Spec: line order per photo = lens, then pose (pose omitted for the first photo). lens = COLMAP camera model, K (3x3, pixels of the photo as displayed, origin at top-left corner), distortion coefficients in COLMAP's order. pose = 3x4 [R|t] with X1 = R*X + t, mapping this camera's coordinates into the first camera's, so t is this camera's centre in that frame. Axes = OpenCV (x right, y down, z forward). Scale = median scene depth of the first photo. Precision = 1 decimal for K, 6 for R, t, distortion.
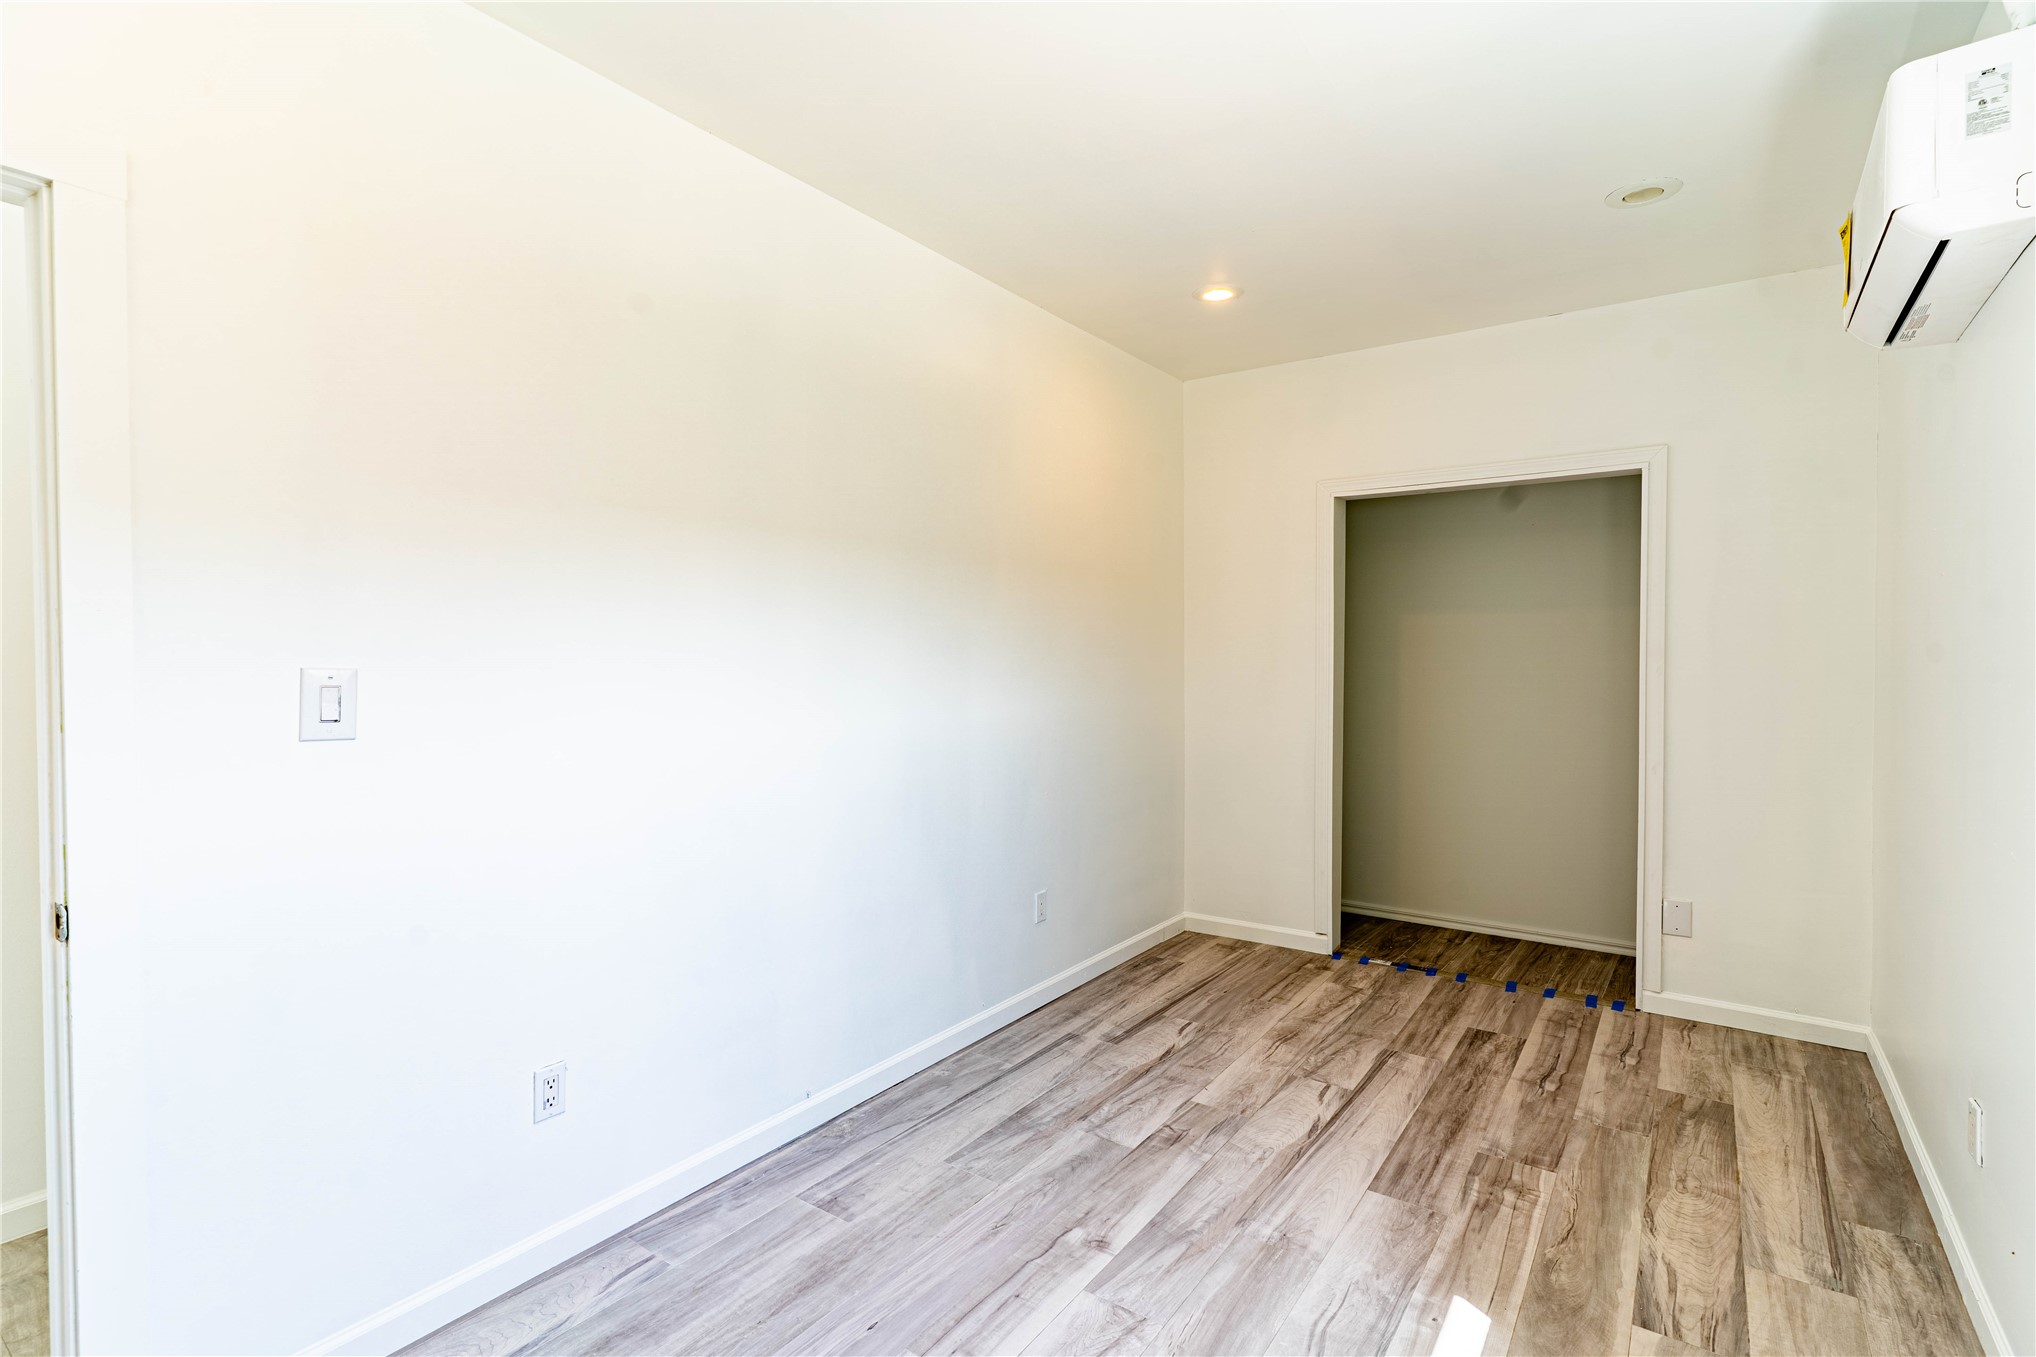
lens RADIAL K [[964.9, 0, 1019.5], [0, 964.9, 674.2], [0, 0, 1]] dist [0.002735, -0.000443]
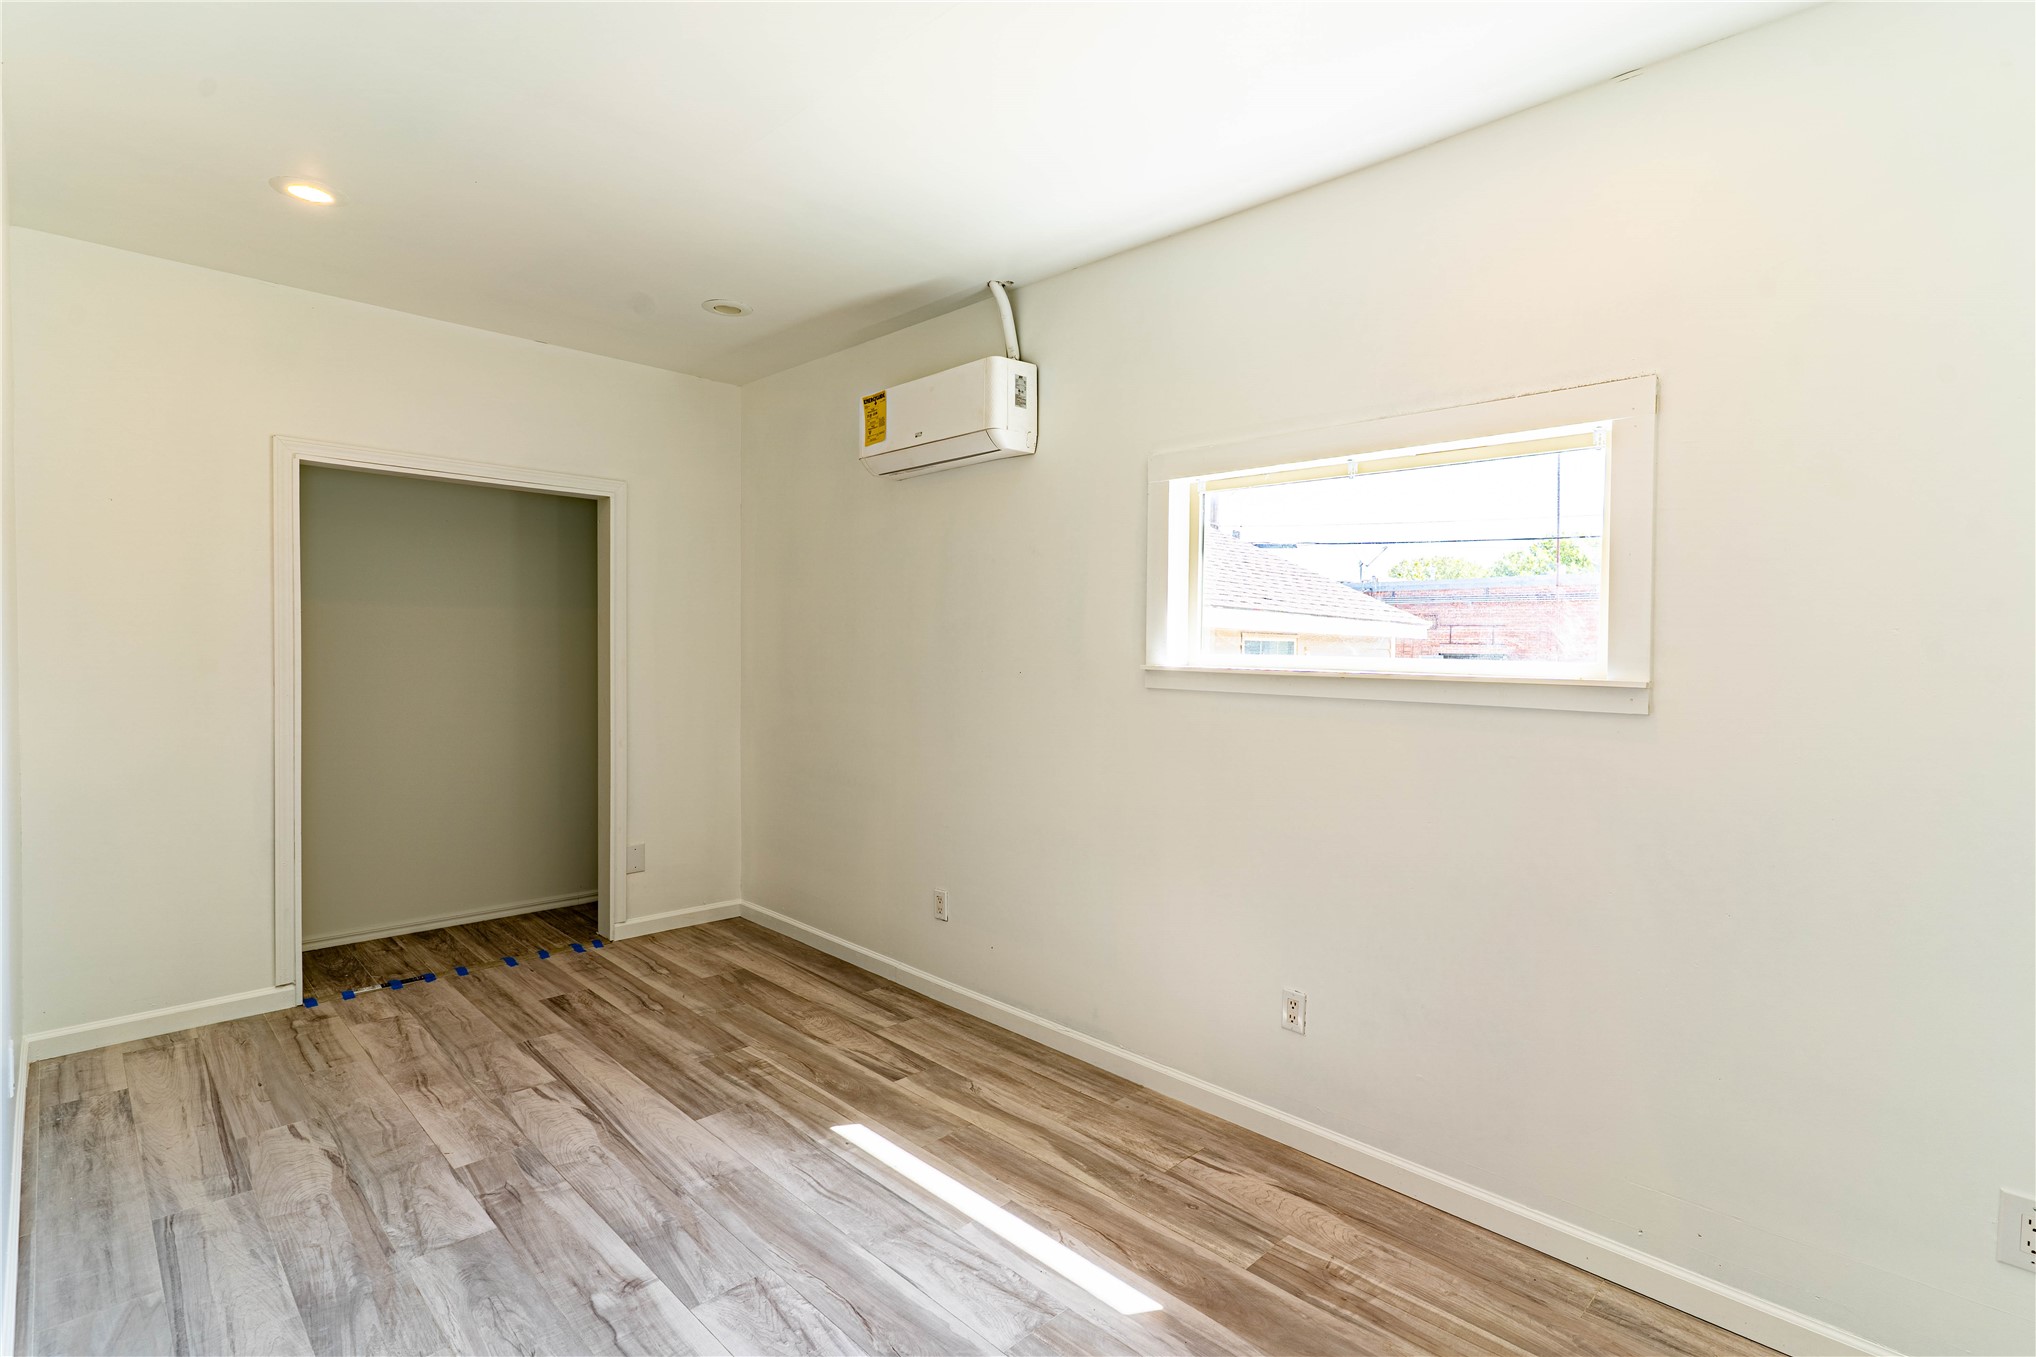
lens RADIAL K [[964.9, 0, 1018.6], [0, 964.9, 672.5], [0, 0, 1]] dist [0.002735, -0.000443]
pose [[0.167597, -0.020373, 0.985645, -0.536701], [0.006823, 0.999786, 0.019505, -0.013654], [-0.985832, 0.003456, 0.167701, 0.330856]]
